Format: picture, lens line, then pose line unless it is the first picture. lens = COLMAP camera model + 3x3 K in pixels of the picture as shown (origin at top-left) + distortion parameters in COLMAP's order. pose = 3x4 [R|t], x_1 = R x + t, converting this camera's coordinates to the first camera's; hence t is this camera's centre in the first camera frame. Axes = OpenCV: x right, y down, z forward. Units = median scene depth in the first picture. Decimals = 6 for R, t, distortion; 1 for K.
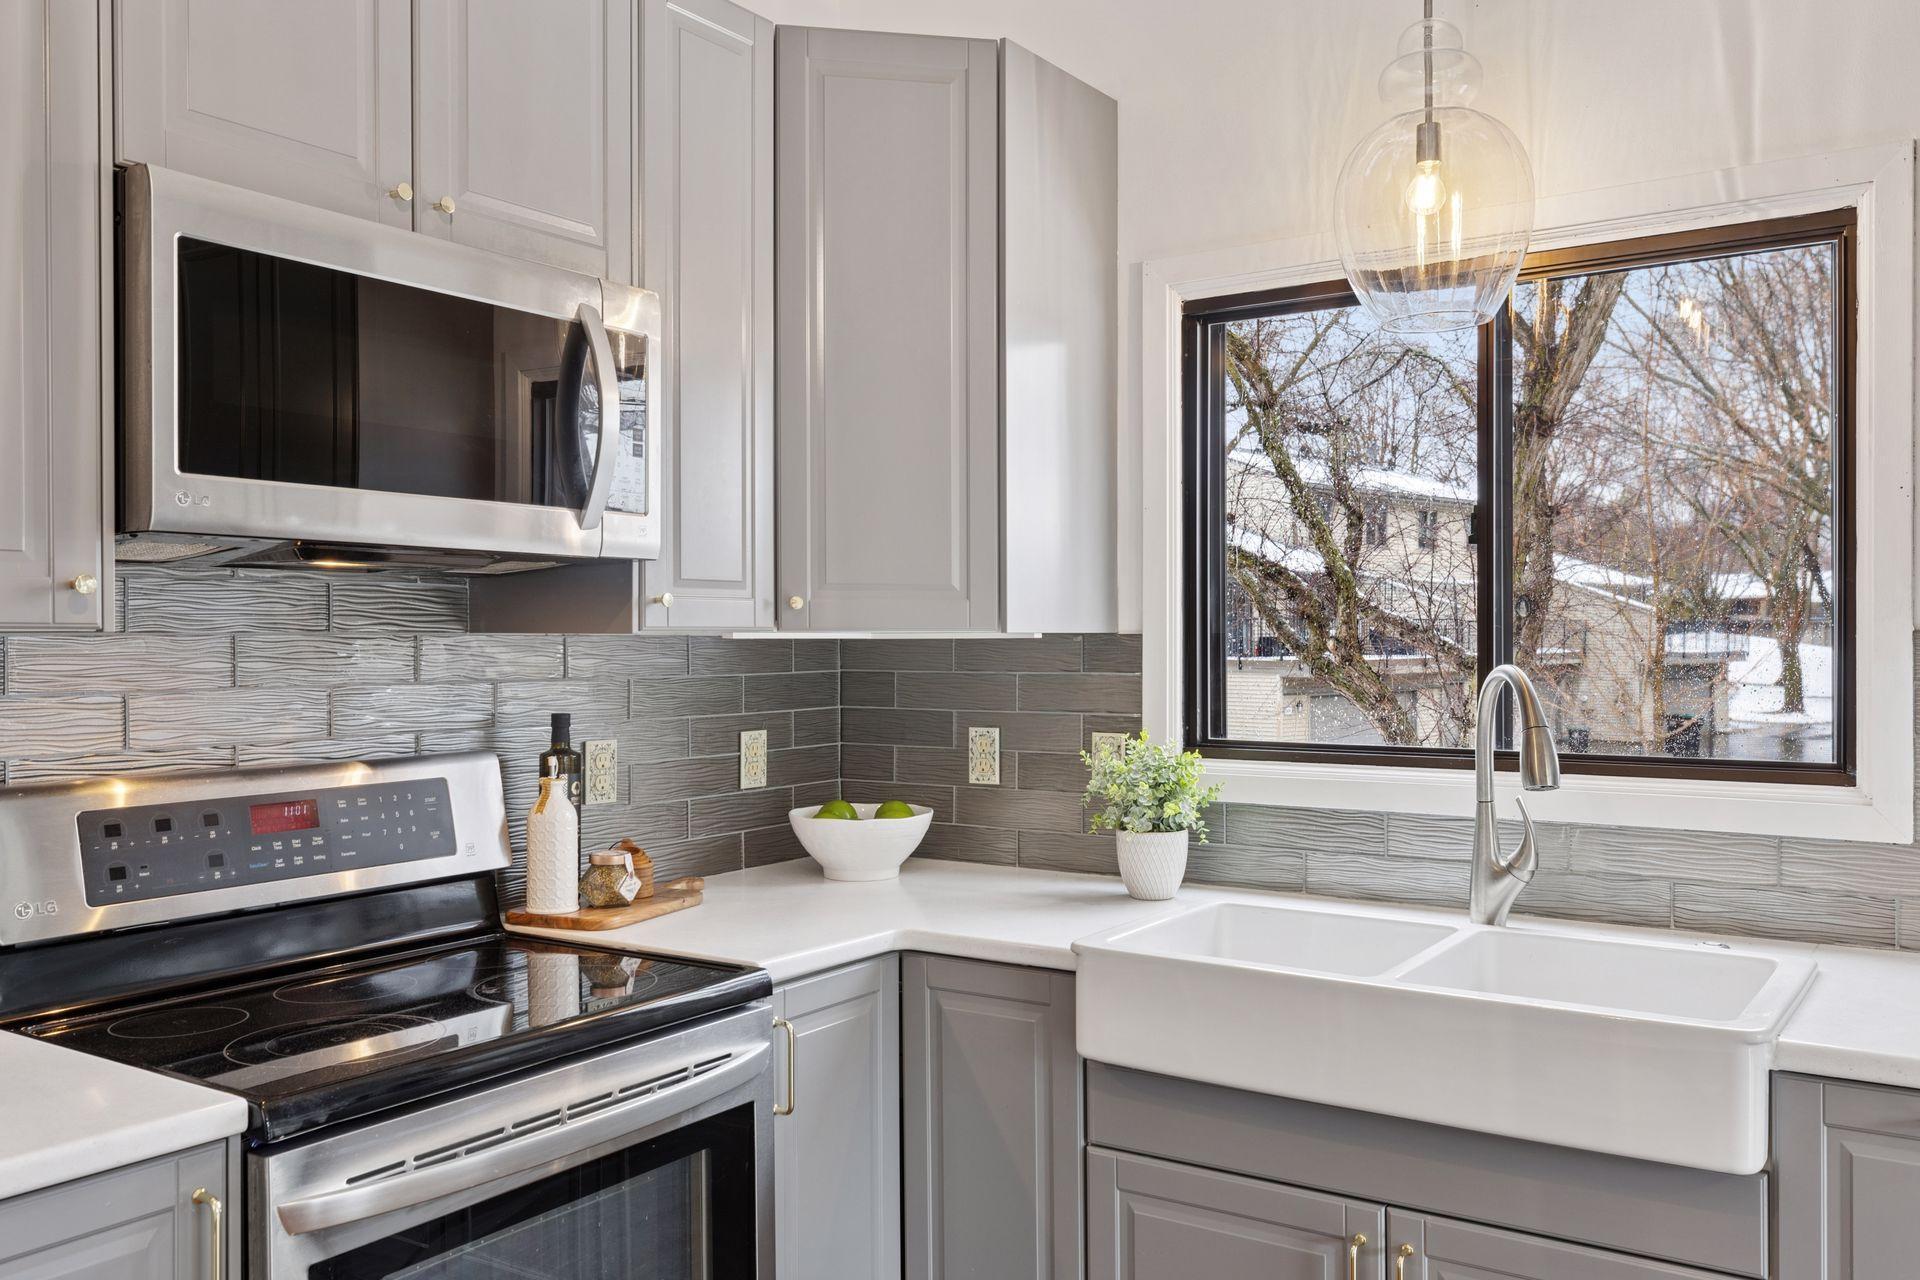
lens RADIAL K [[1585.6, 0, 962.5], [0, 1585.6, 643.2], [0, 0, 1]] dist [0.006469, -0.007157]
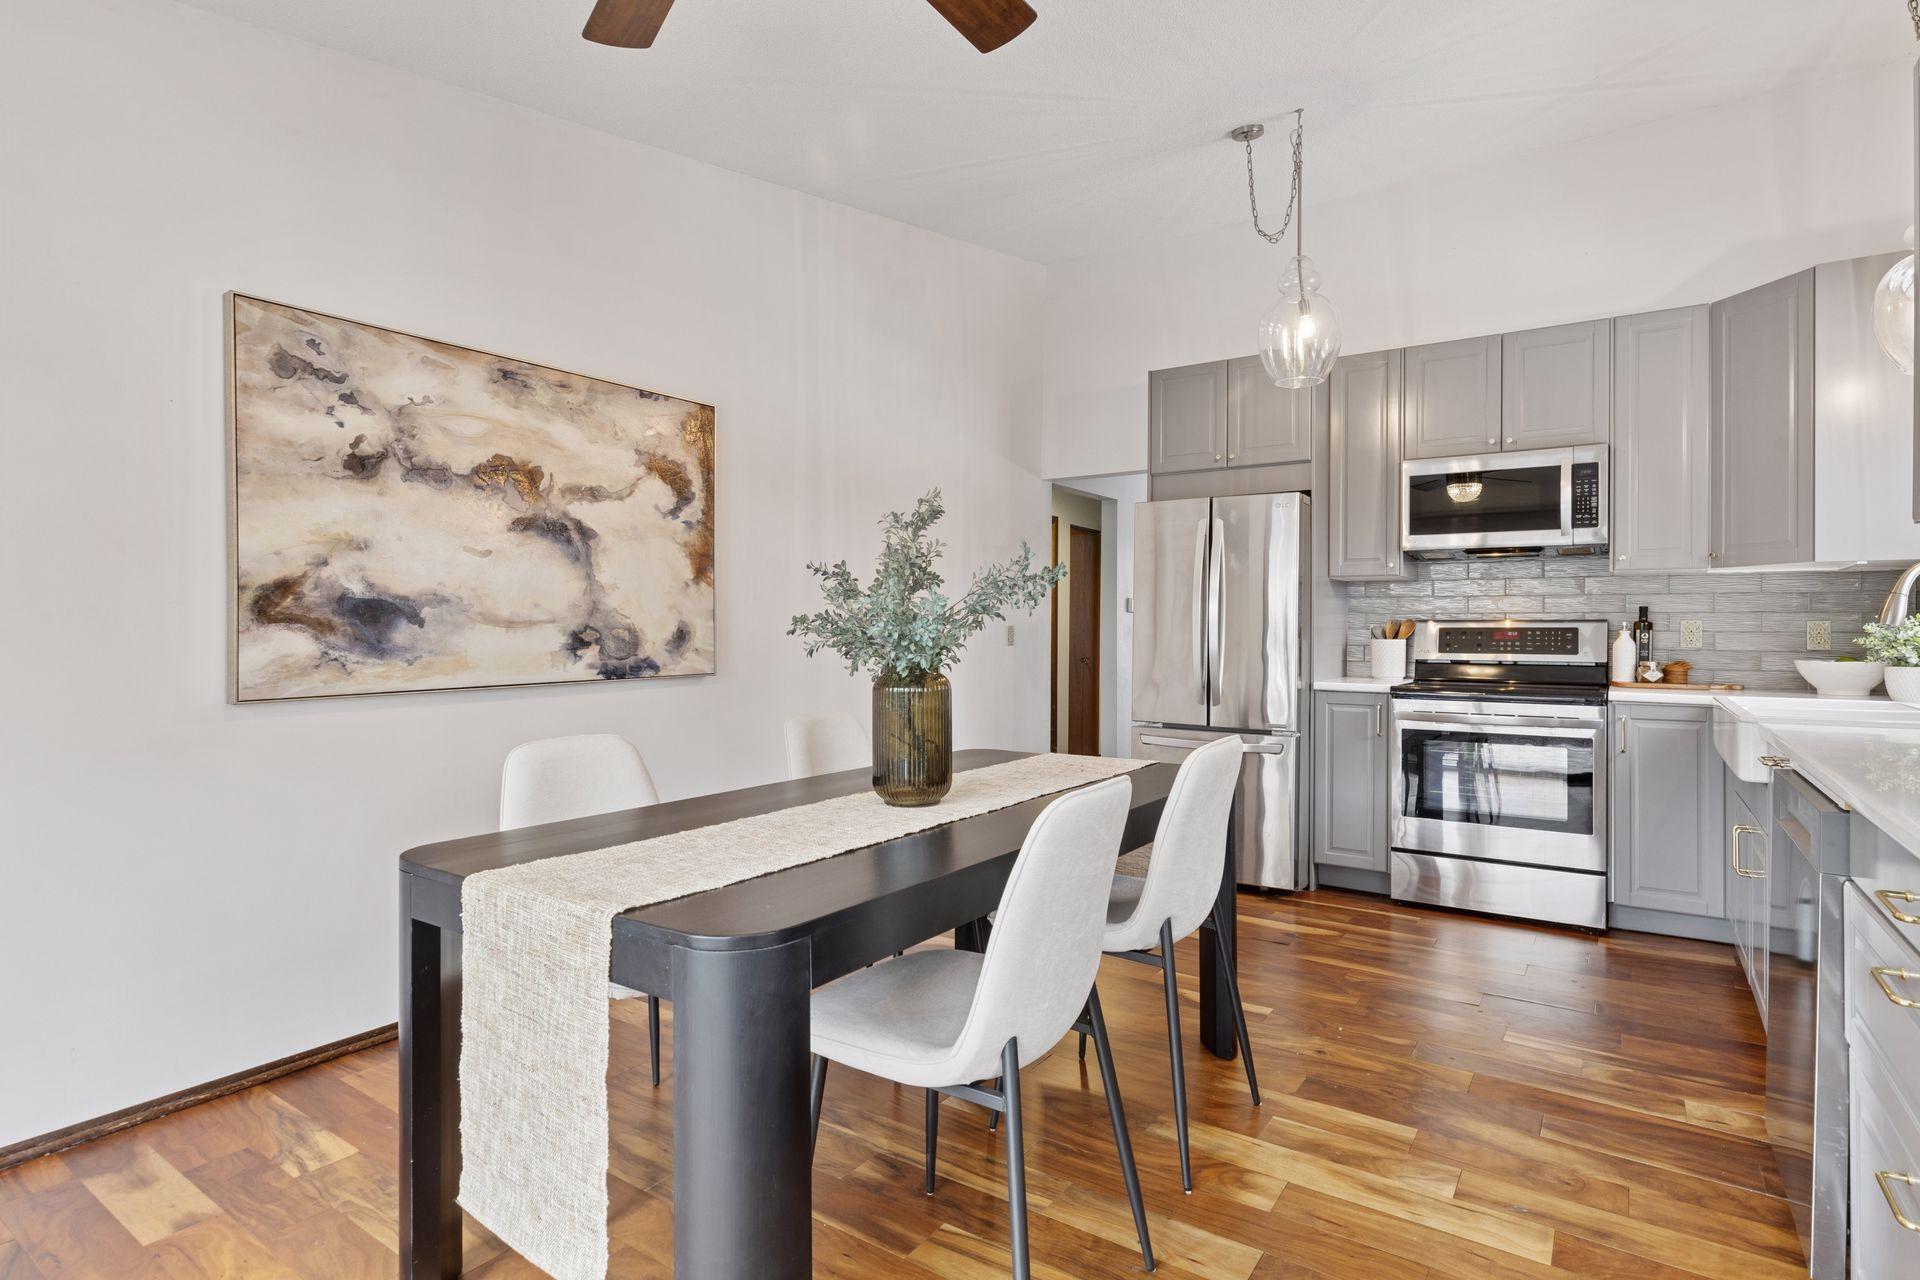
lens RADIAL K [[963.7, 0, 967.7], [0, 963.7, 629.3], [0, 0, 1]] dist [-0.006944, -0.001107]
pose [[0.003055, -0.001120, -0.999995, 1.370648], [-0.013456, 0.999909, -0.001161, 0.105014], [0.999905, 0.013460, 0.003039, -0.079183]]
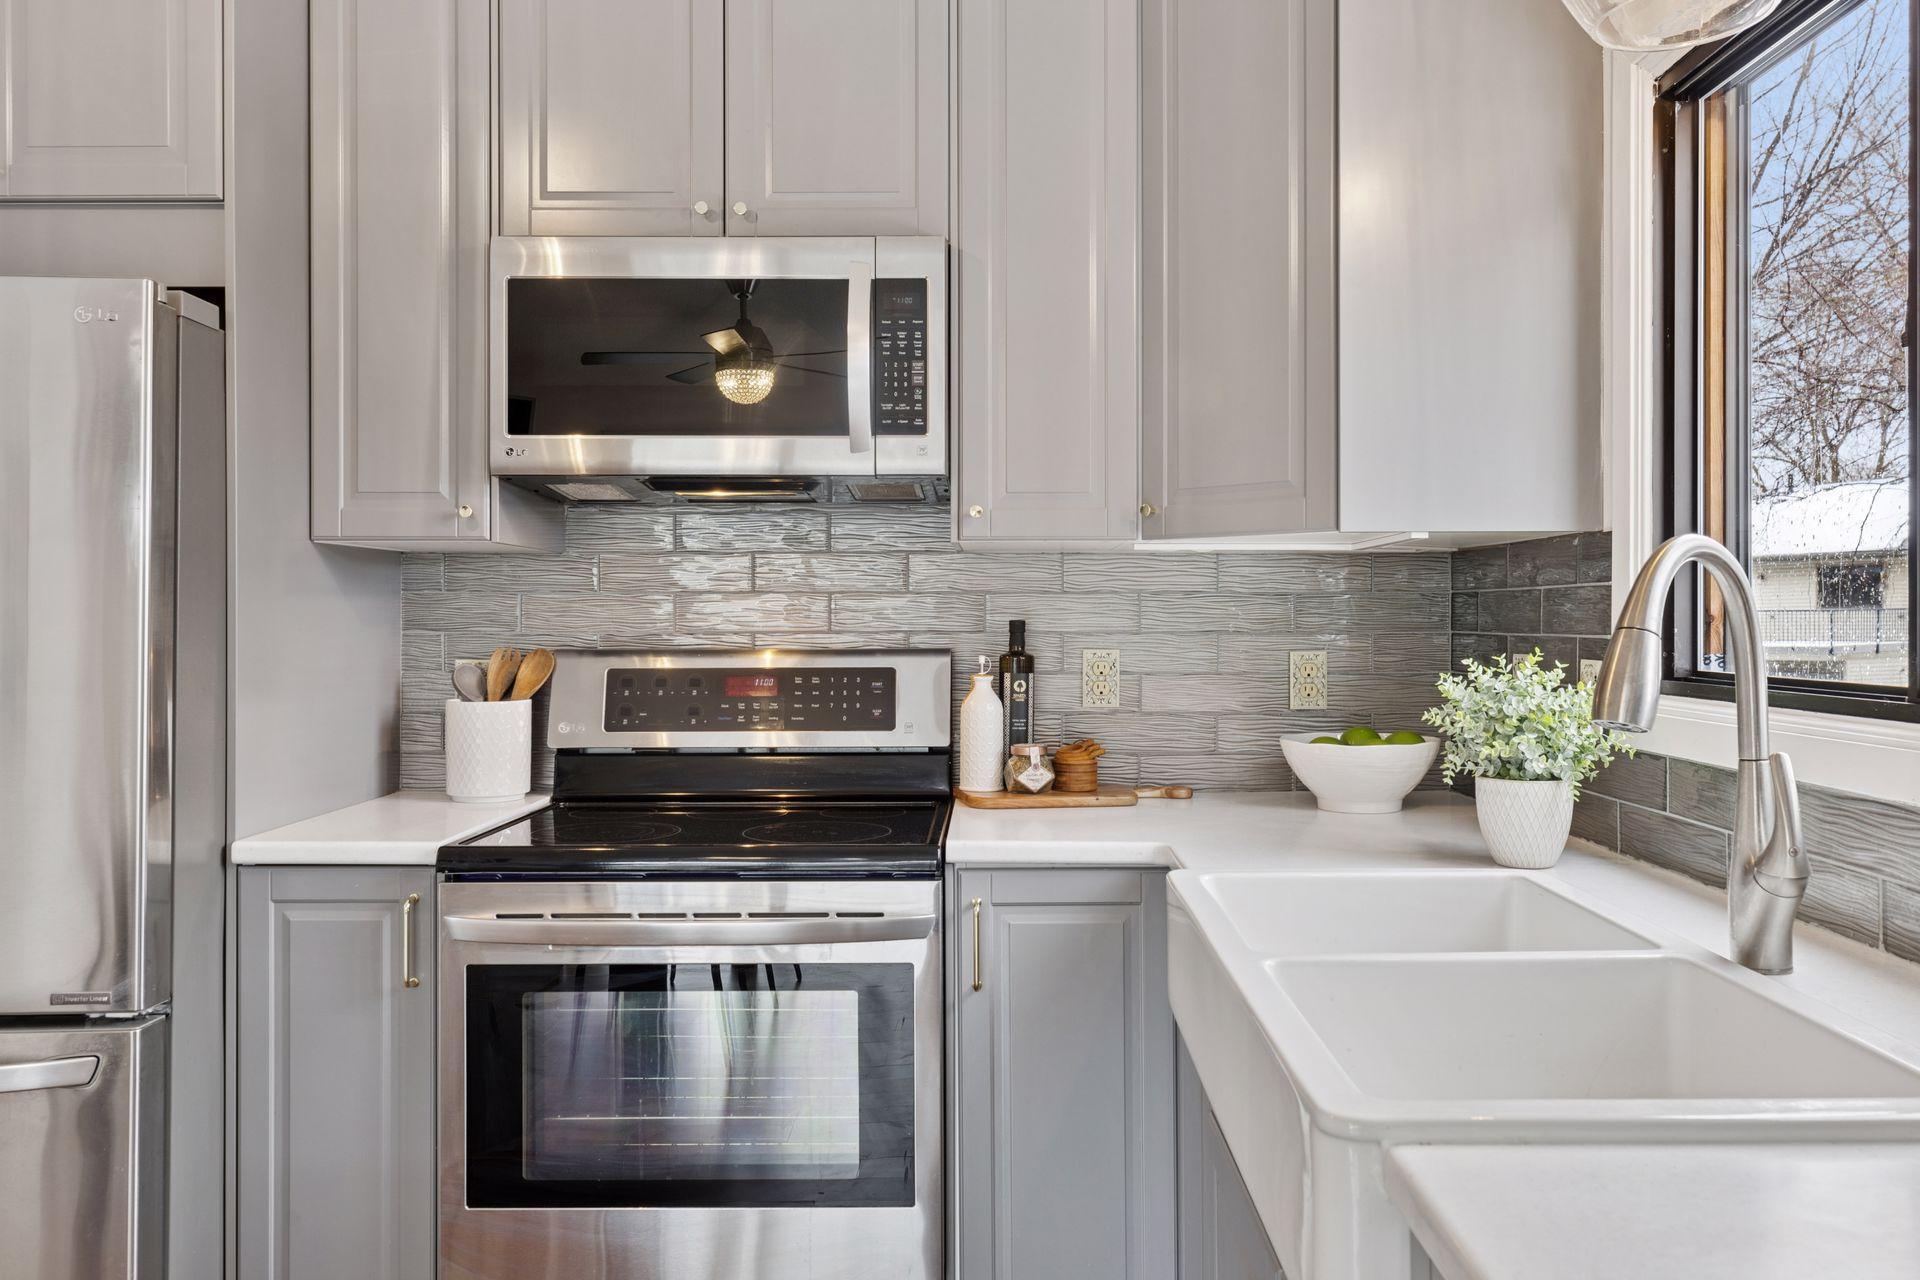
lens RADIAL K [[1432.7, 0, 967.0], [0, 1432.7, 626.6], [0, 0, 1]] dist [0.013890, -0.001265]
pose [[0.547400, 0.004661, -0.836858, 0.635077], [-0.005740, 0.999982, 0.001816, 0.051011], [0.836851, 0.003810, 0.547417, 0.444164]]
